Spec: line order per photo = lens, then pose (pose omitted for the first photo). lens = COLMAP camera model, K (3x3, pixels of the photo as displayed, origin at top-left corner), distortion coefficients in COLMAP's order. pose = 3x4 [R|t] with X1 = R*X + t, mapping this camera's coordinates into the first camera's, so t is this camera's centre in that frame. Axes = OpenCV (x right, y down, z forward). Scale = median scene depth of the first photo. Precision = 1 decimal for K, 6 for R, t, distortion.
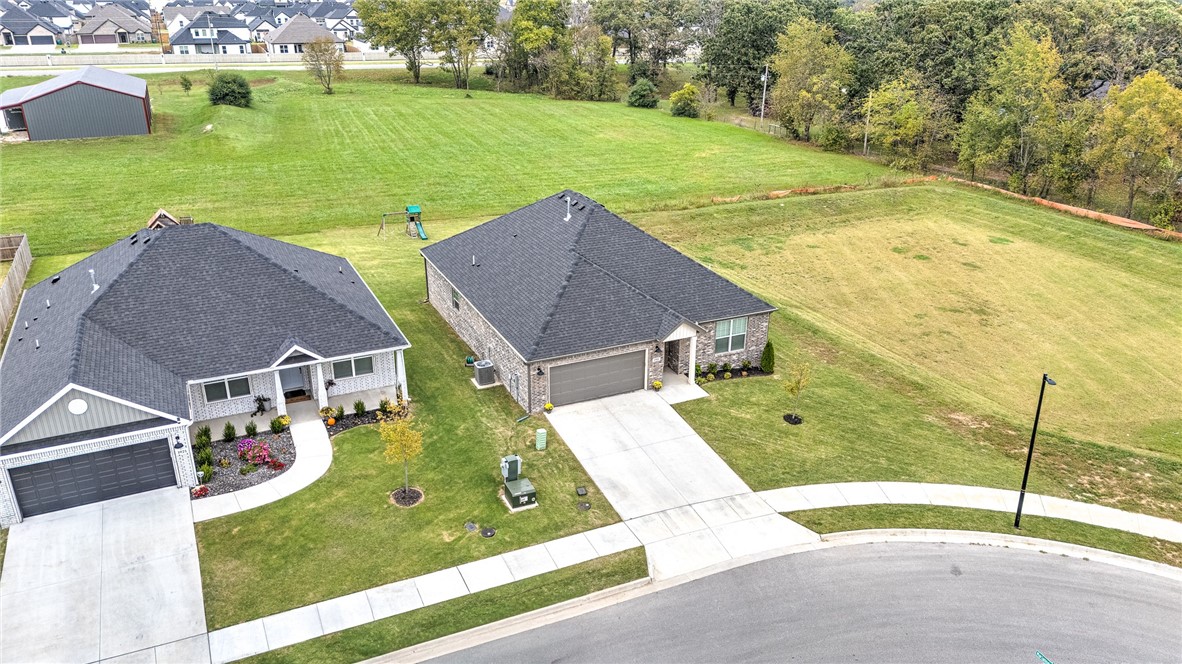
lens RADIAL K [[870.3, 0, 593.3], [0, 870.3, 336.3], [0, 0, 1]] dist [0.071997, -0.060804]
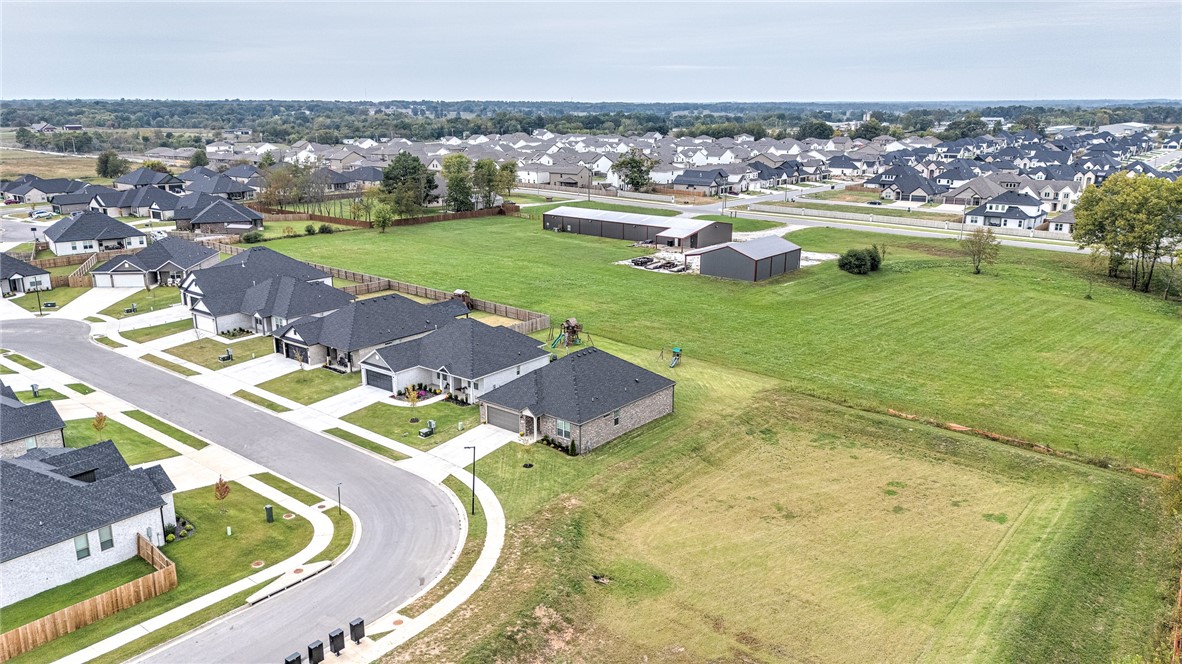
lens RADIAL K [[870.3, 0, 584.8], [0, 870.3, 331.1], [0, 0, 1]] dist [0.071997, -0.060804]
pose [[0.431178, 0.228188, -0.872935, 1.099911], [-0.346406, 0.935211, 0.073363, -0.220779], [0.833119, 0.270758, 0.482289, 0.007455]]
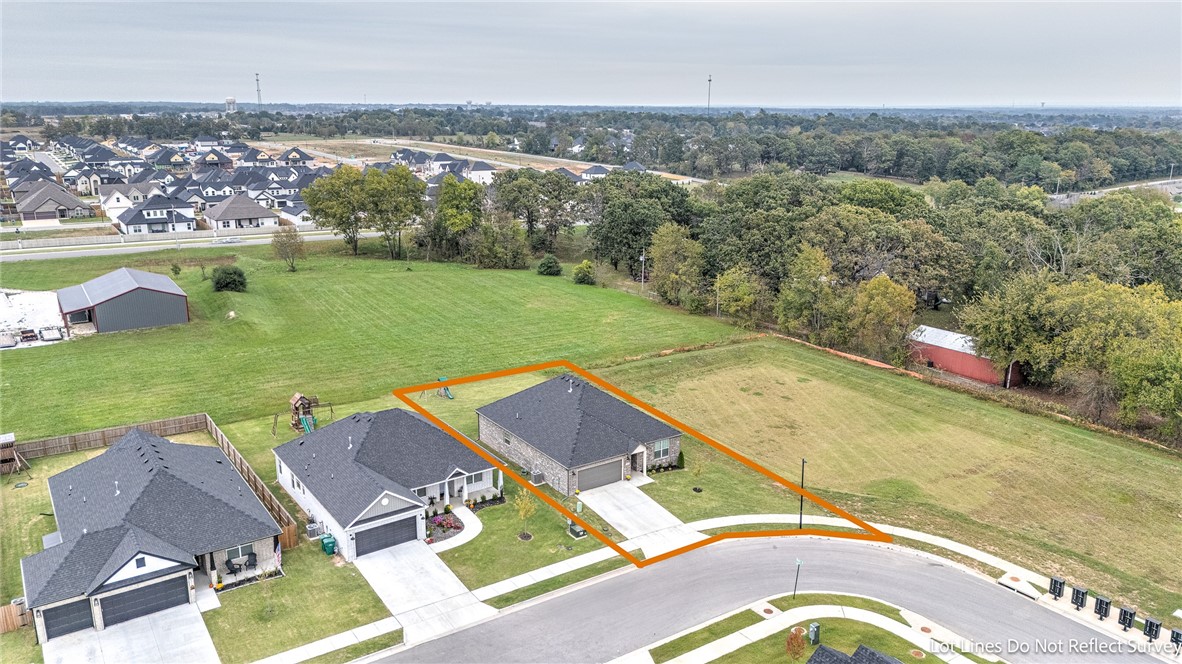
lens RADIAL K [[870.3, 0, 595.0], [0, 870.3, 328.6], [0, 0, 1]] dist [0.071997, -0.060804]
pose [[0.987164, -0.039940, 0.154633, -0.158316], [0.061416, 0.988706, -0.136705, -0.006079], [-0.147427, 0.144447, 0.978468, -0.517266]]
